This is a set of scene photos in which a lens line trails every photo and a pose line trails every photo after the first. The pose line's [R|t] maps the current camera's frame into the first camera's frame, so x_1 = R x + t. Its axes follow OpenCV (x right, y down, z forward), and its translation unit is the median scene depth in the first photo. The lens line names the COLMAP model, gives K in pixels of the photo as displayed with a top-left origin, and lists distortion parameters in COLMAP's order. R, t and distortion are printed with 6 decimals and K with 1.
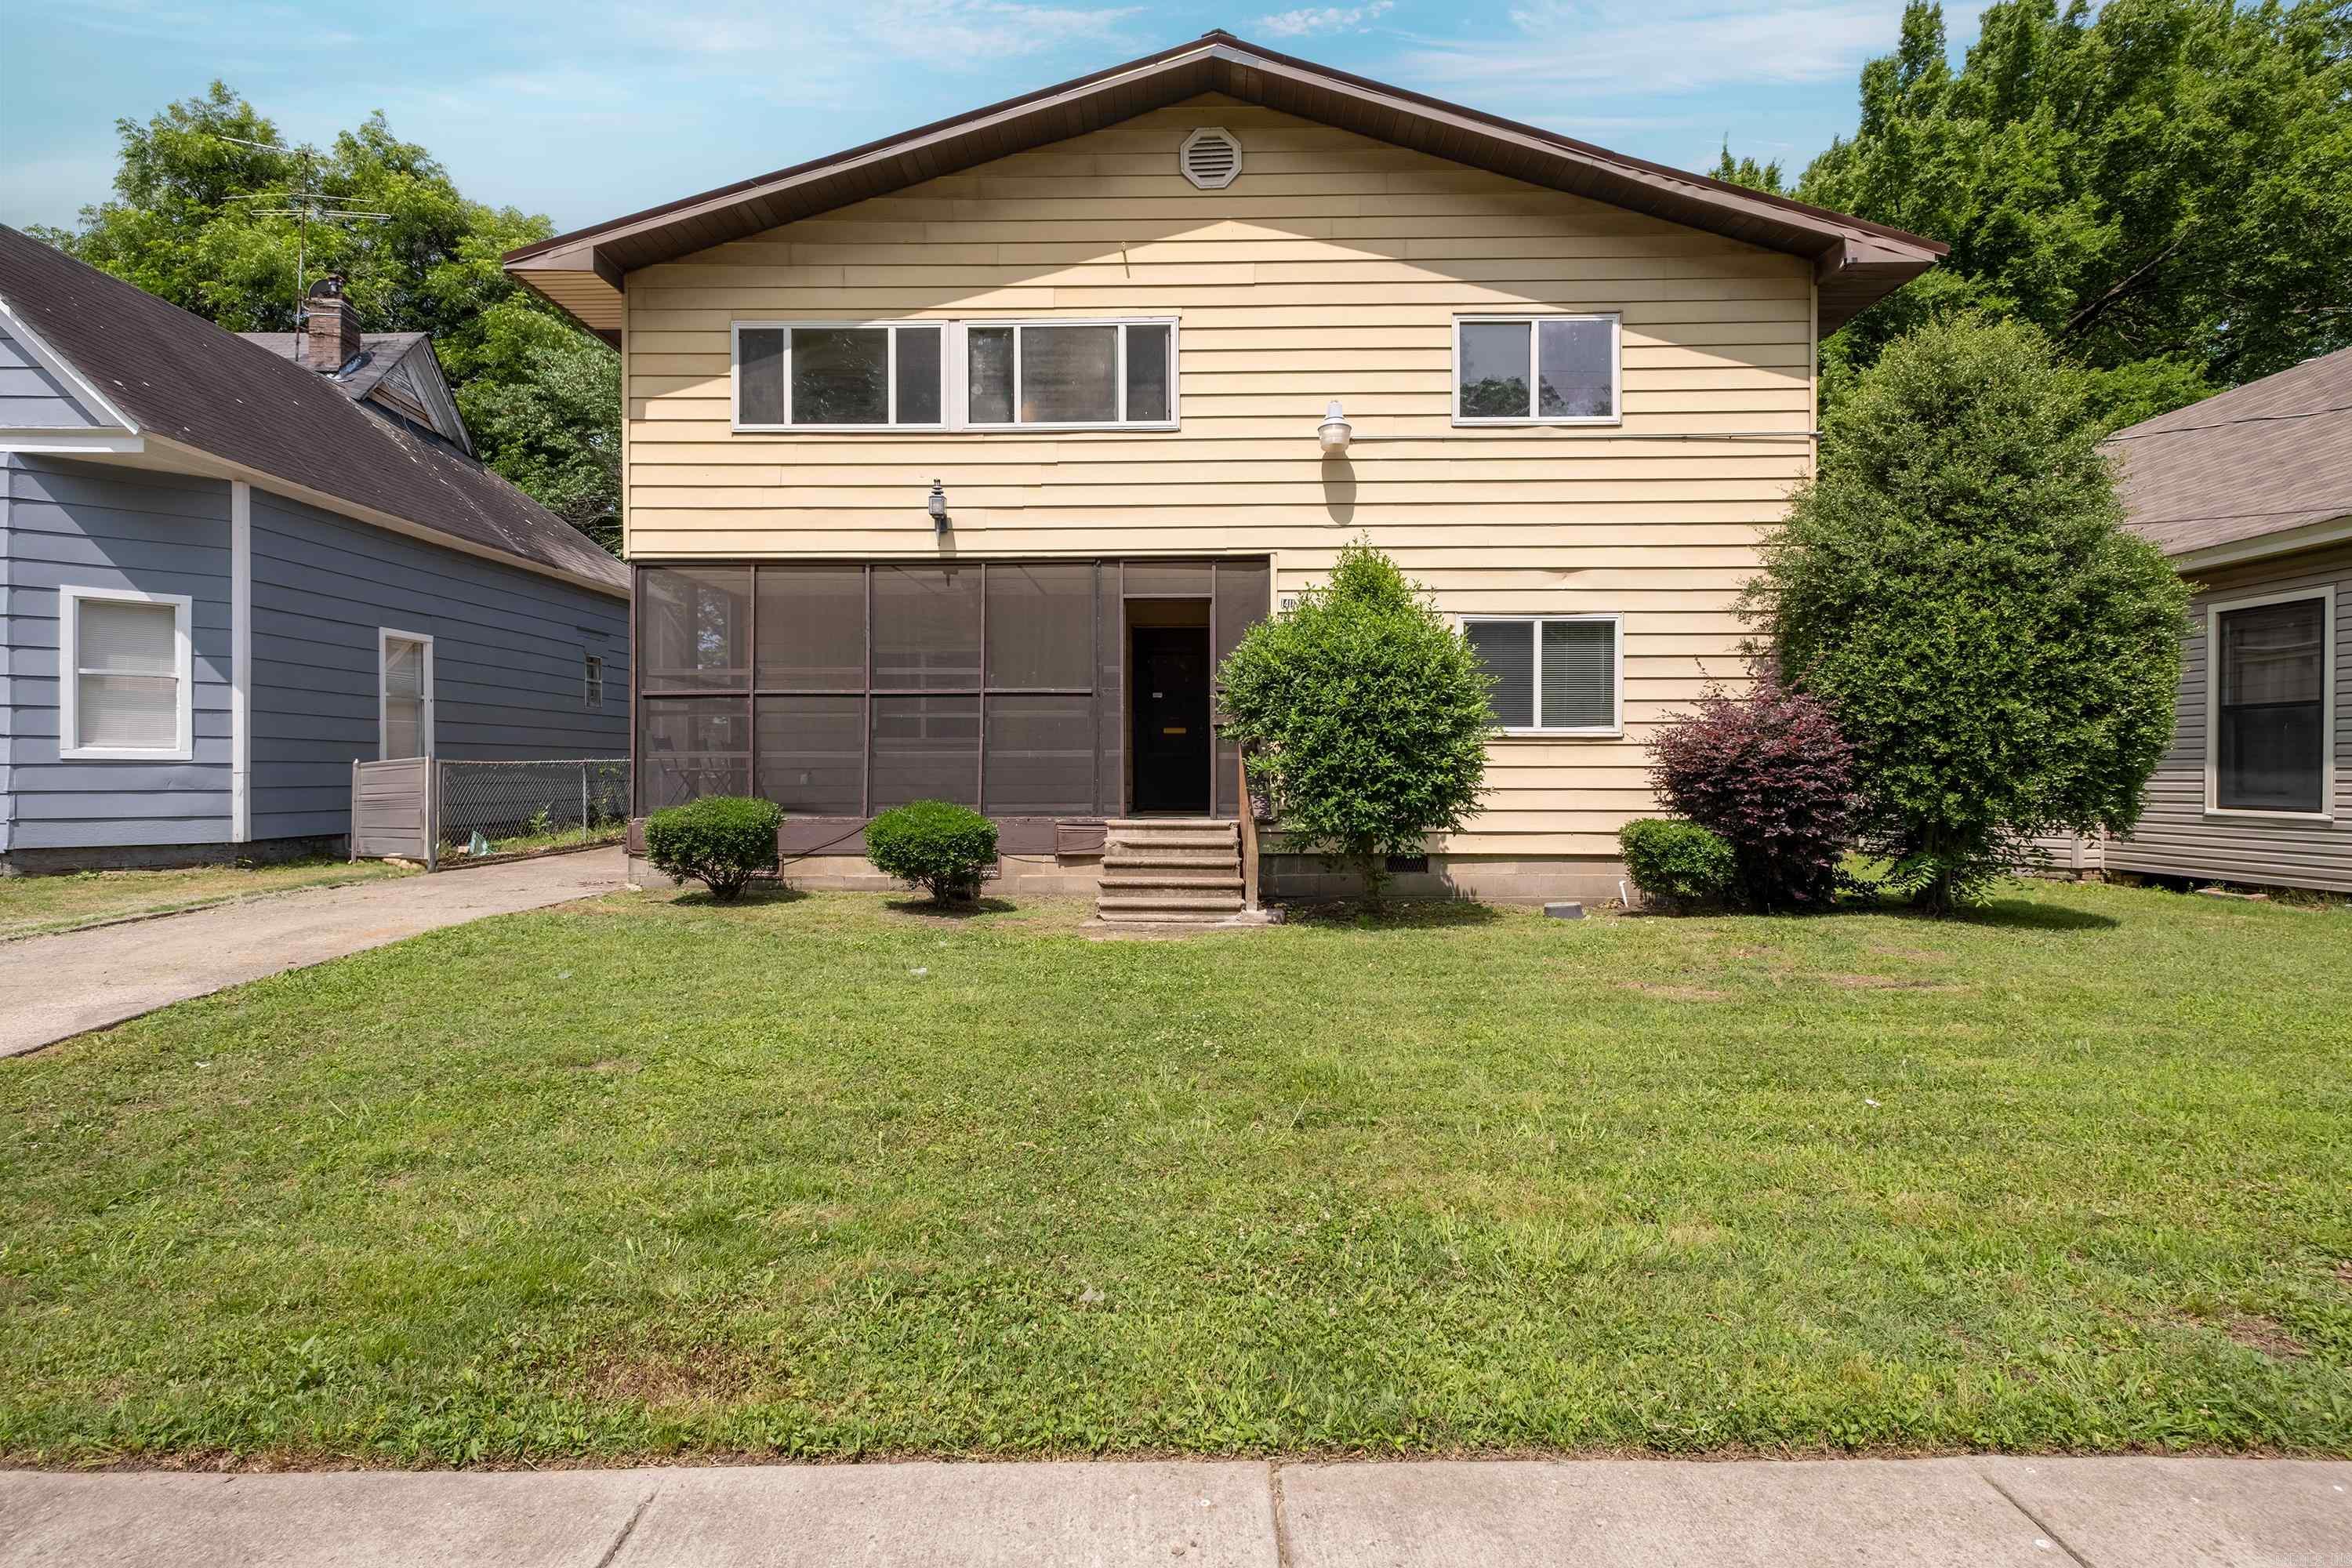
lens RADIAL K [[1143.0, 0, 1168.6], [0, 1143.0, 778.6], [0, 0, 1]] dist [0.002362, 0.000223]
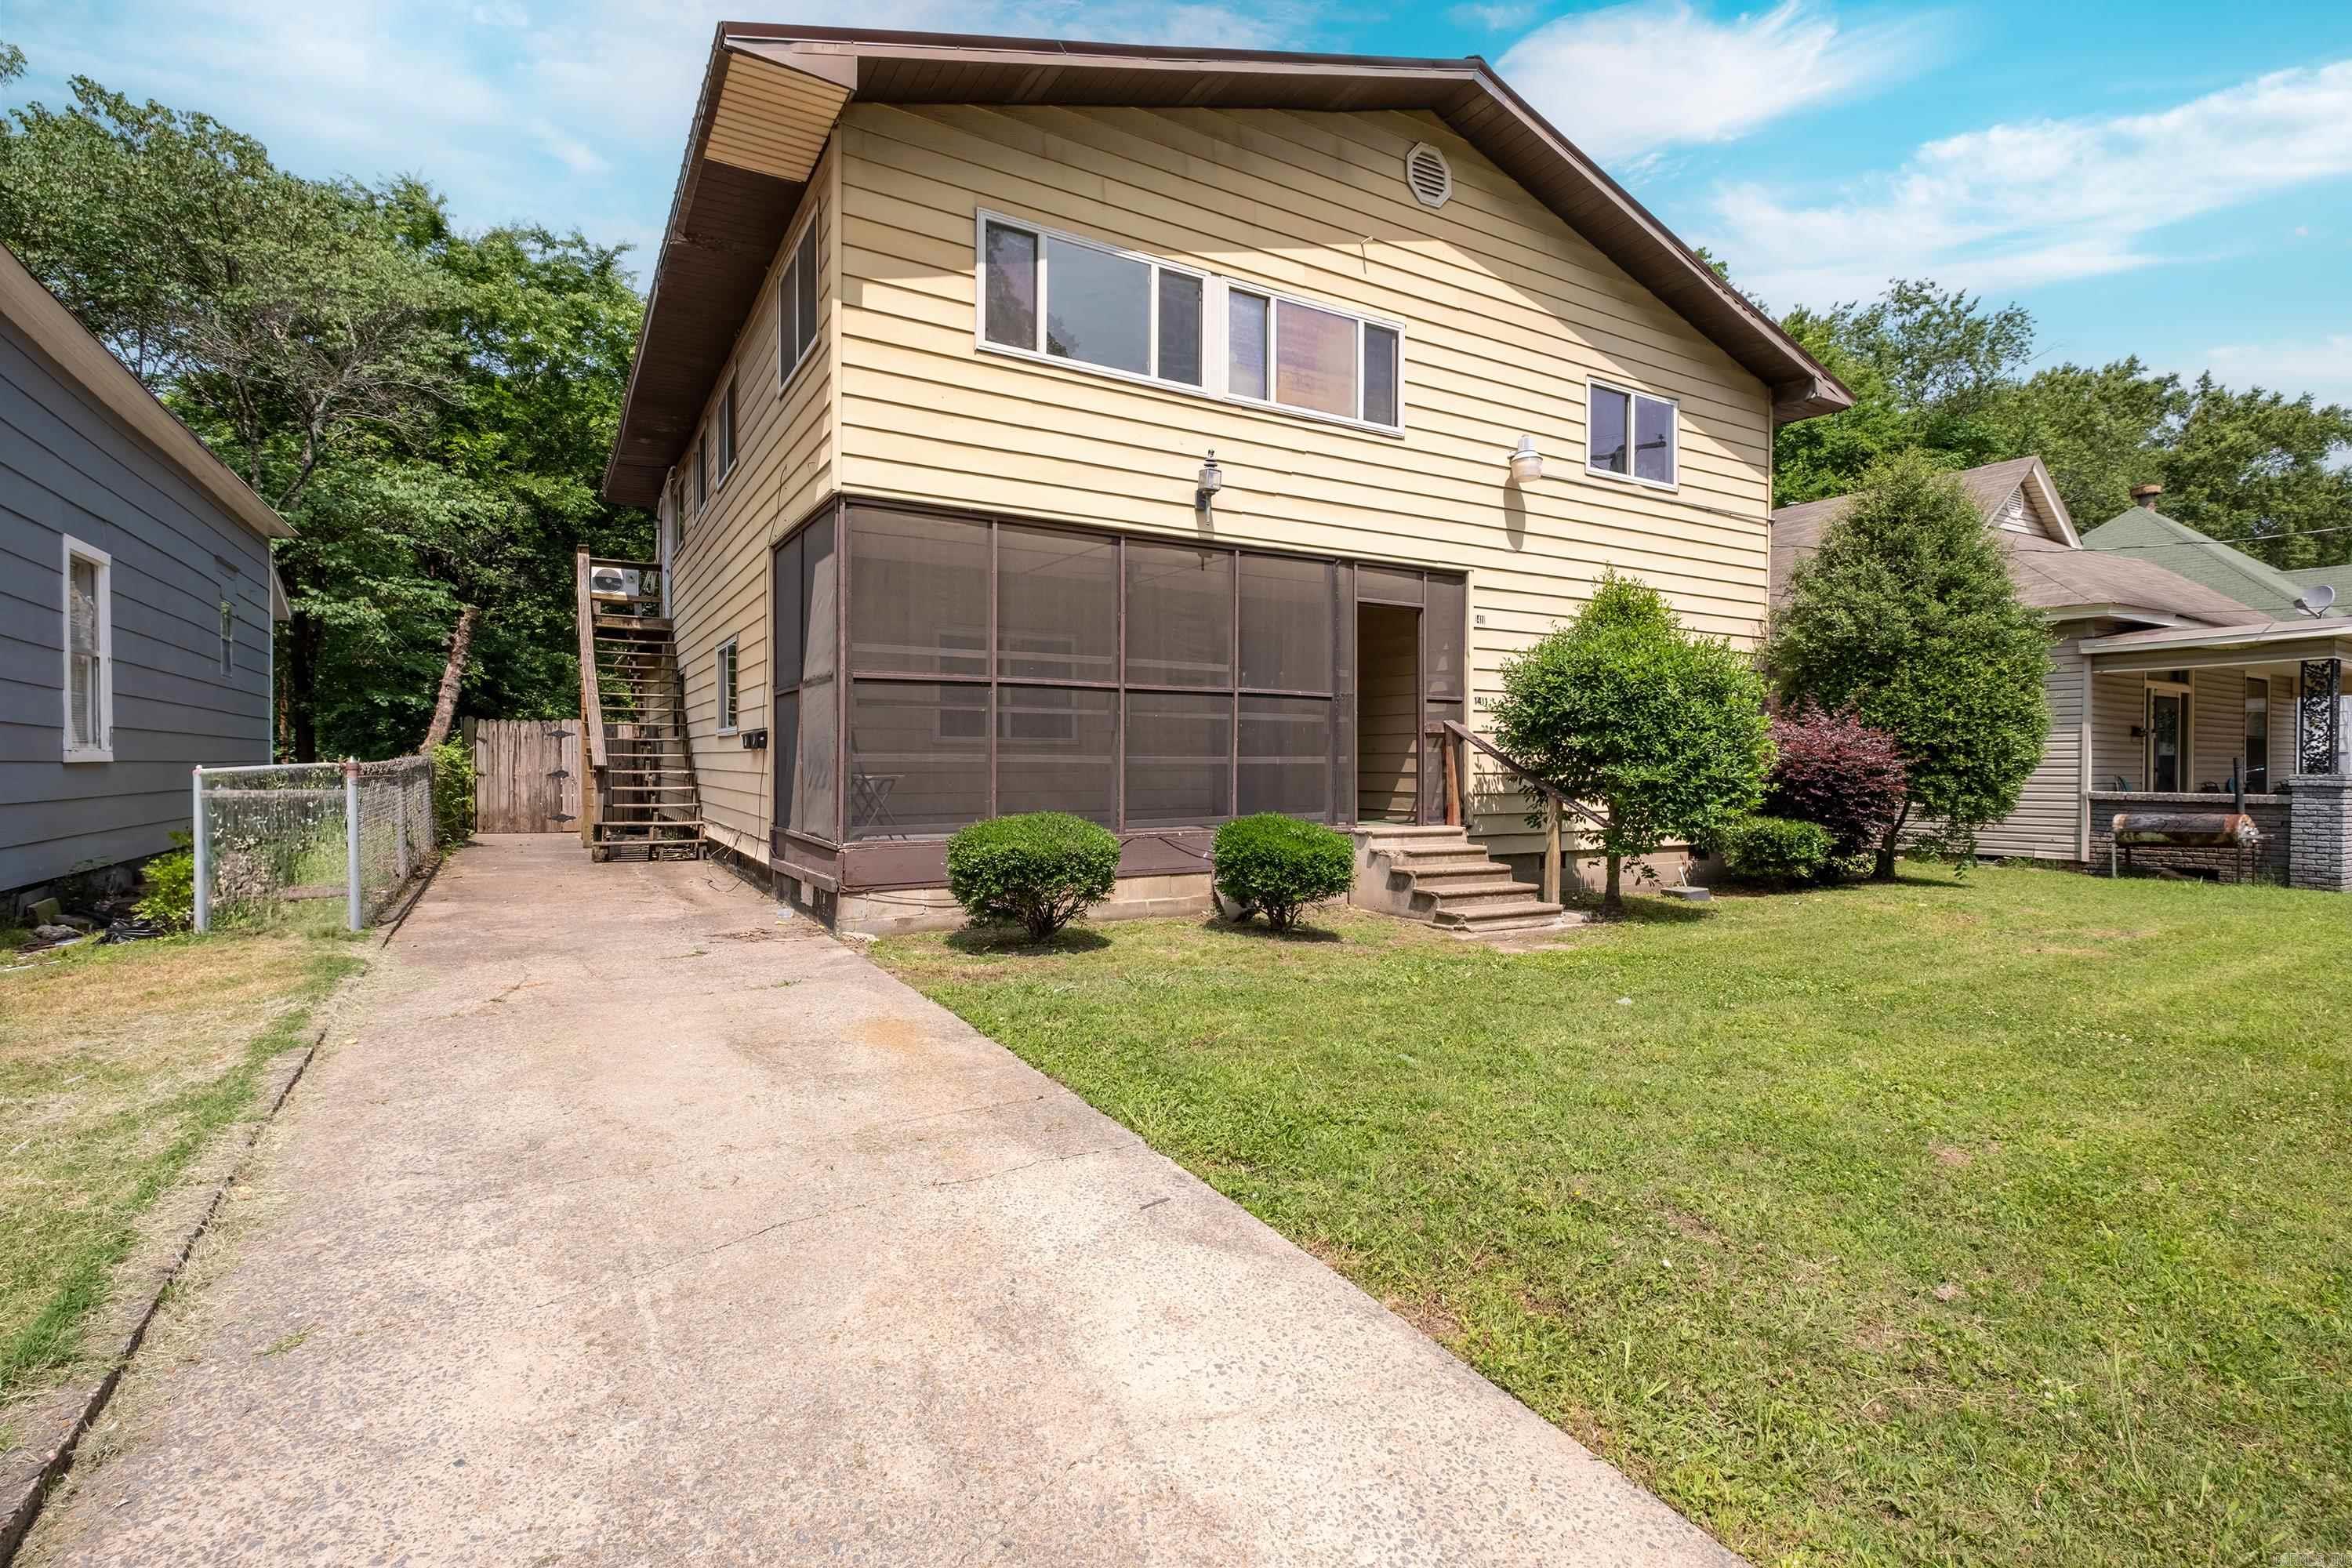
lens RADIAL K [[1107.8, 0, 1181.5], [0, 1107.8, 778.4], [0, 0, 1]] dist [0.003919, -0.000469]
pose [[0.845491, -0.002604, 0.533984, -0.674247], [0.001003, 0.999994, 0.003288, -0.010179], [-0.533990, -0.002244, 0.845488, 0.282429]]
